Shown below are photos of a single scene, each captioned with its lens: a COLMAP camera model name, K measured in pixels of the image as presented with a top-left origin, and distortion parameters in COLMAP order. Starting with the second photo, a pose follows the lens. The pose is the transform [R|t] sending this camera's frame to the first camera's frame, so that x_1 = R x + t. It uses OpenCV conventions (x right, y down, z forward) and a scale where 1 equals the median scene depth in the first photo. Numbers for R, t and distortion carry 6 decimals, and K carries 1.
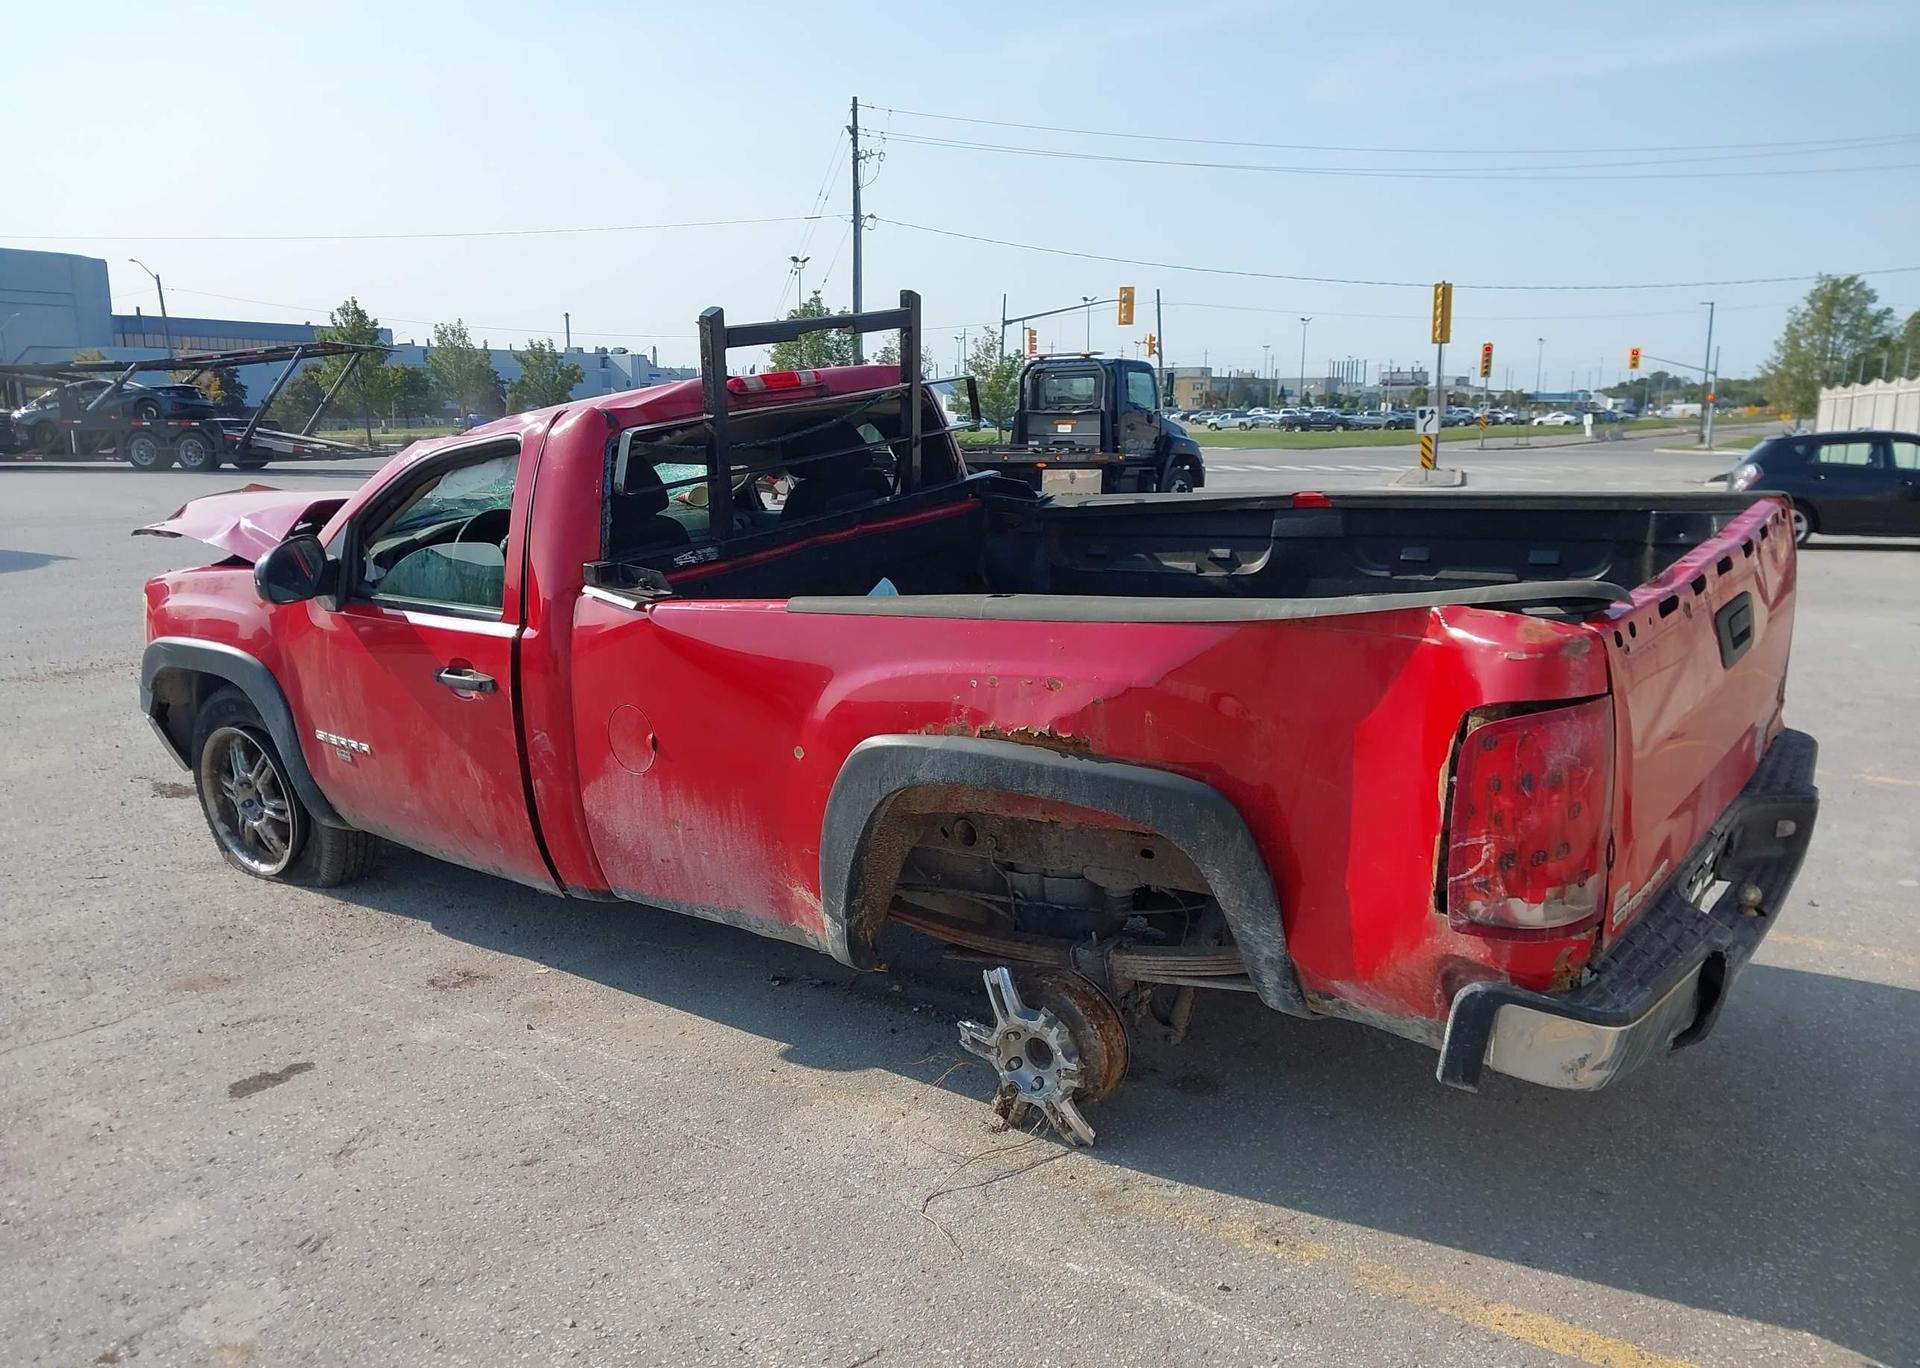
lens RADIAL K [[1494.8, 0, 951.3], [0, 1494.8, 744.4], [0, 0, 1]] dist [0.051397, -0.067091]
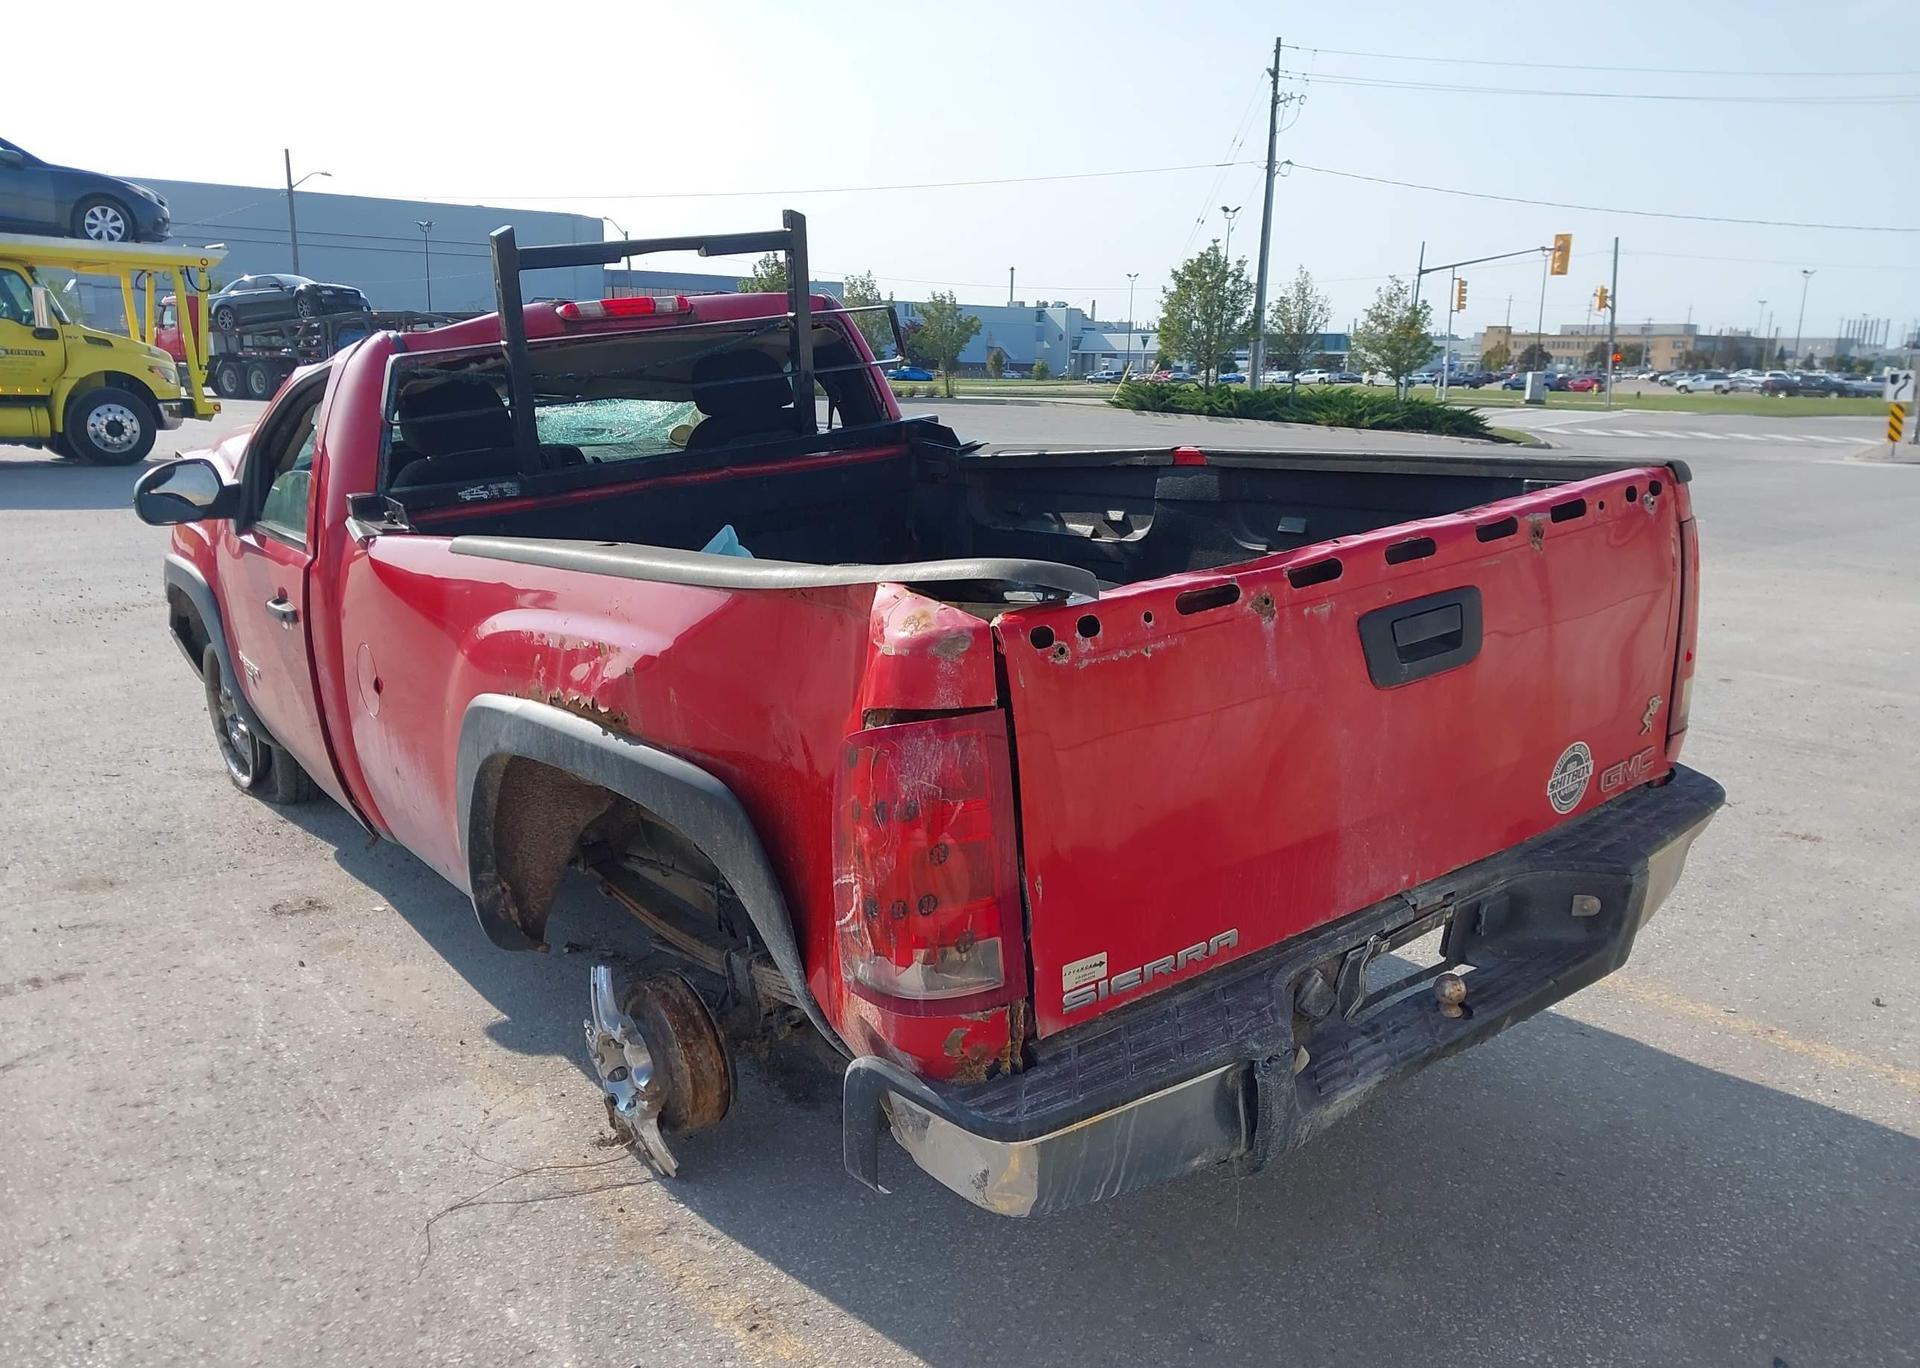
lens RADIAL K [[1495.6, 0, 959.7], [0, 1495.6, 740.7], [0, 0, 1]] dist [0.033365, -0.028667]
pose [[0.962478, 0.082045, -0.258659, 0.368527], [-0.075196, 0.996509, 0.036278, -0.025640], [0.260733, -0.015467, 0.965287, 0.158962]]
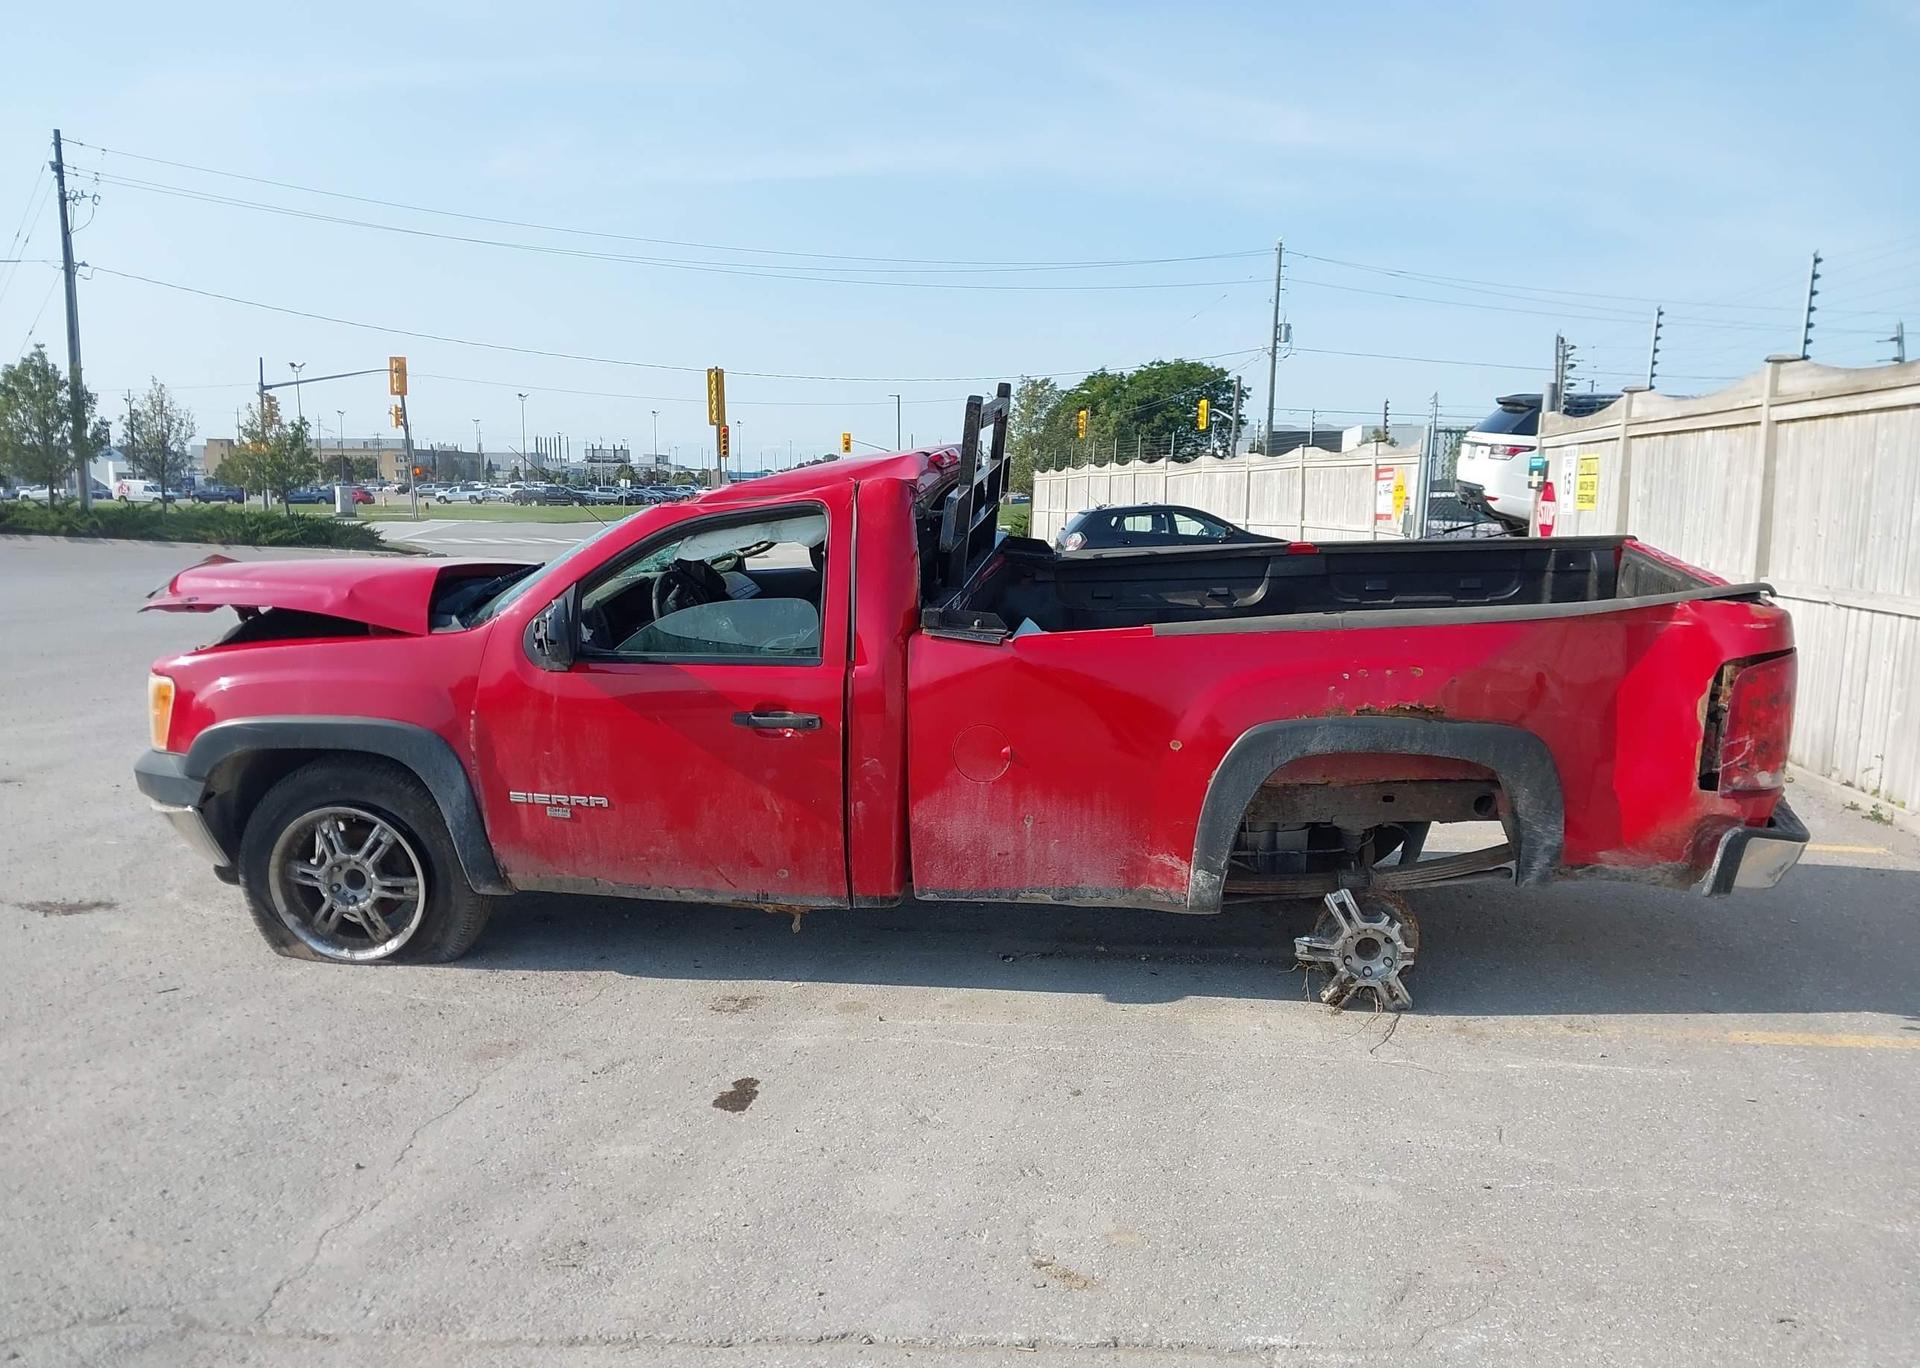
lens RADIAL K [[1494.8, 0, 951.3], [0, 1494.8, 744.4], [0, 0, 1]] dist [0.051397, -0.067091]
pose [[0.877186, -0.076982, 0.473939, -0.730039], [0.099652, 0.994760, -0.022861, 0.012687], [-0.469696, 0.067283, 0.880261, -0.027180]]
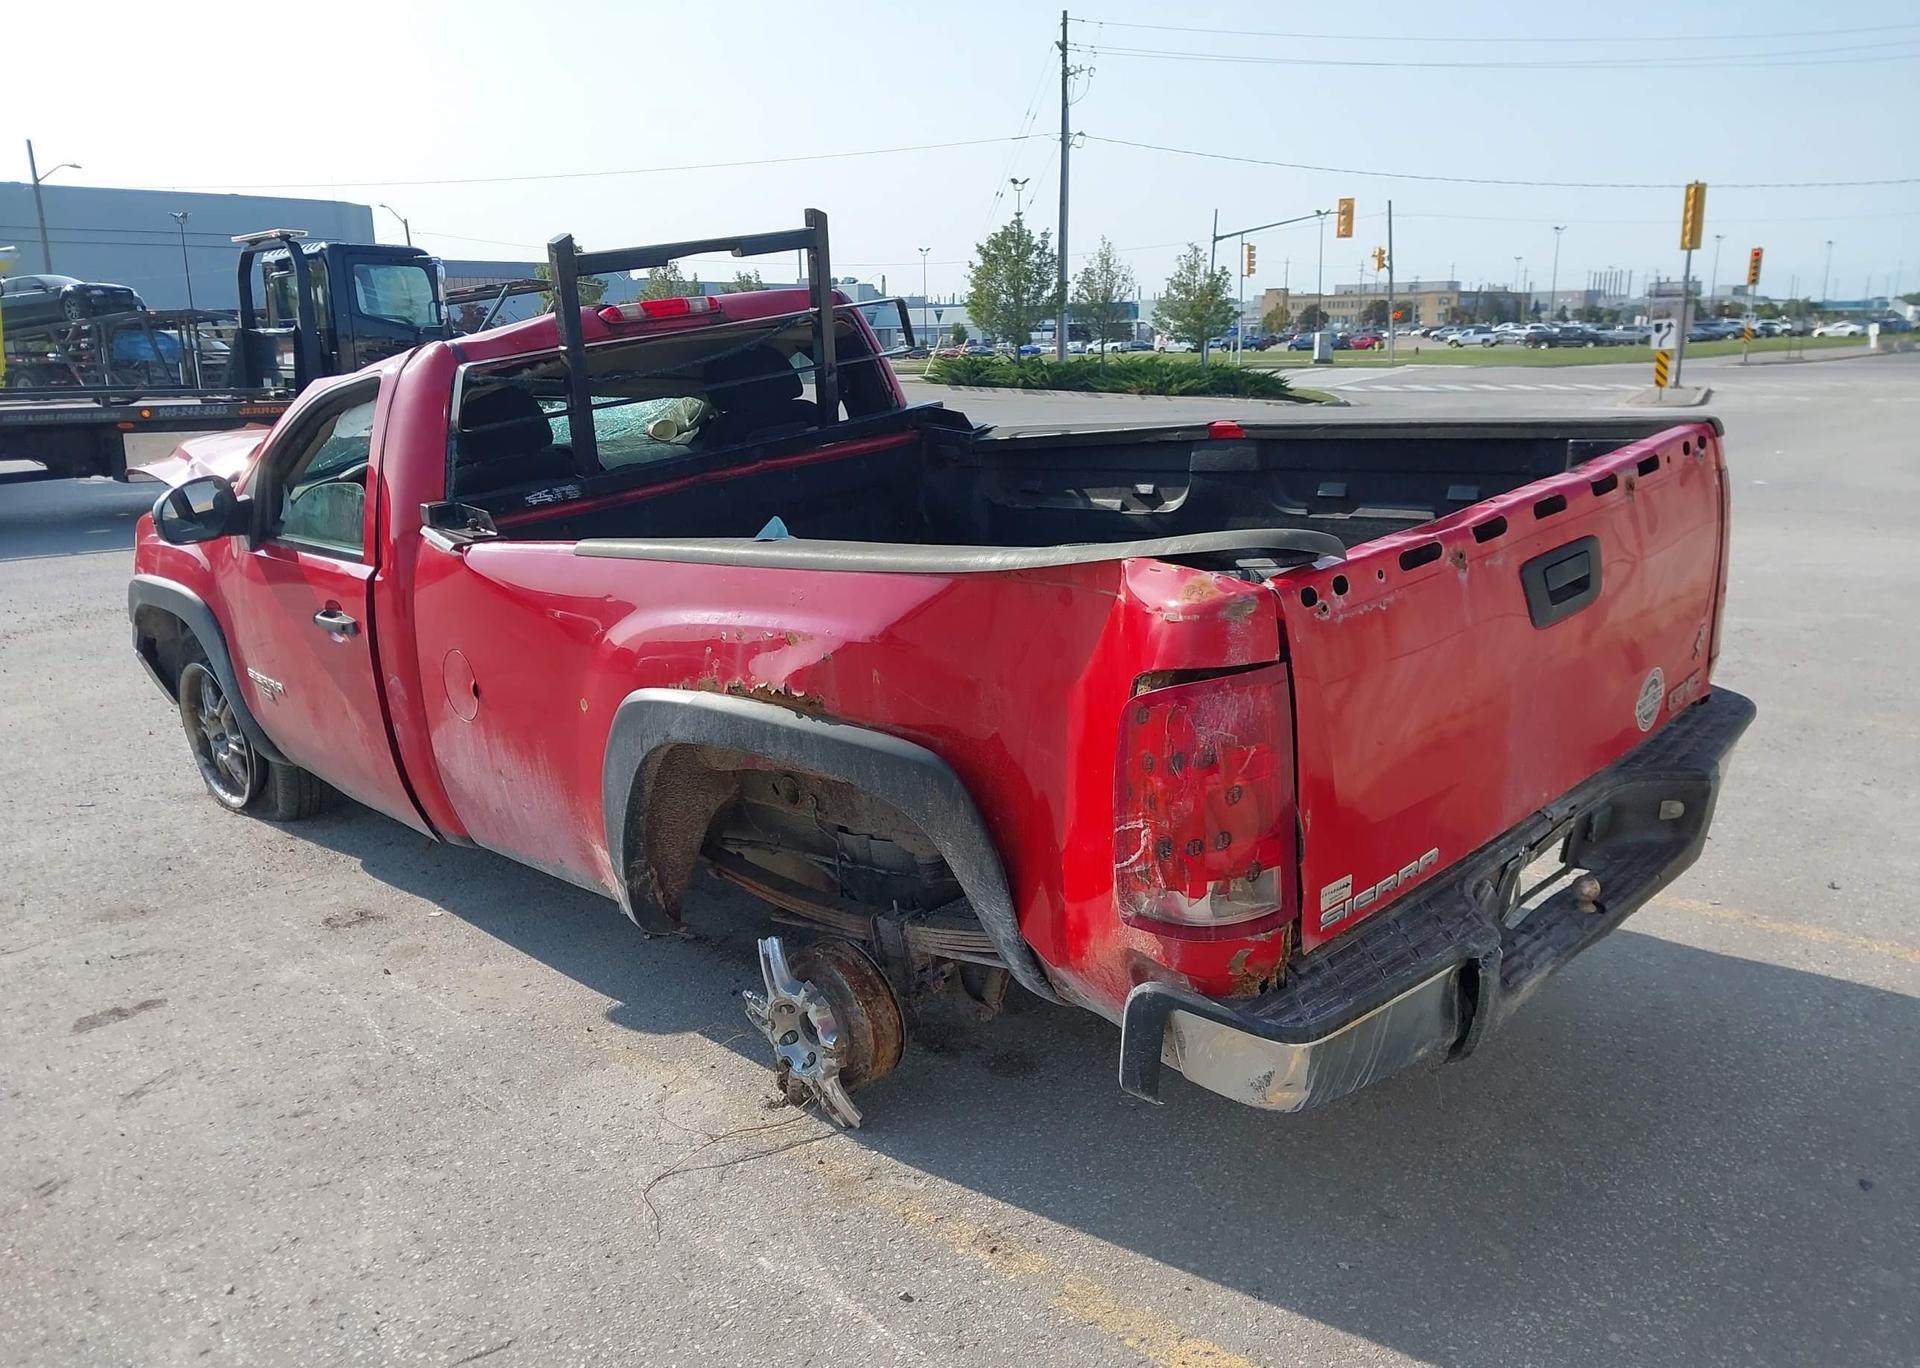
lens RADIAL K [[1495.6, 0, 959.7], [0, 1495.6, 740.7], [0, 0, 1]] dist [0.033365, -0.028667]
pose [[0.989769, 0.019595, -0.141326, 0.225762], [-0.013245, 0.998866, 0.045738, -0.015110], [0.142062, -0.043398, 0.988906, 0.073174]]
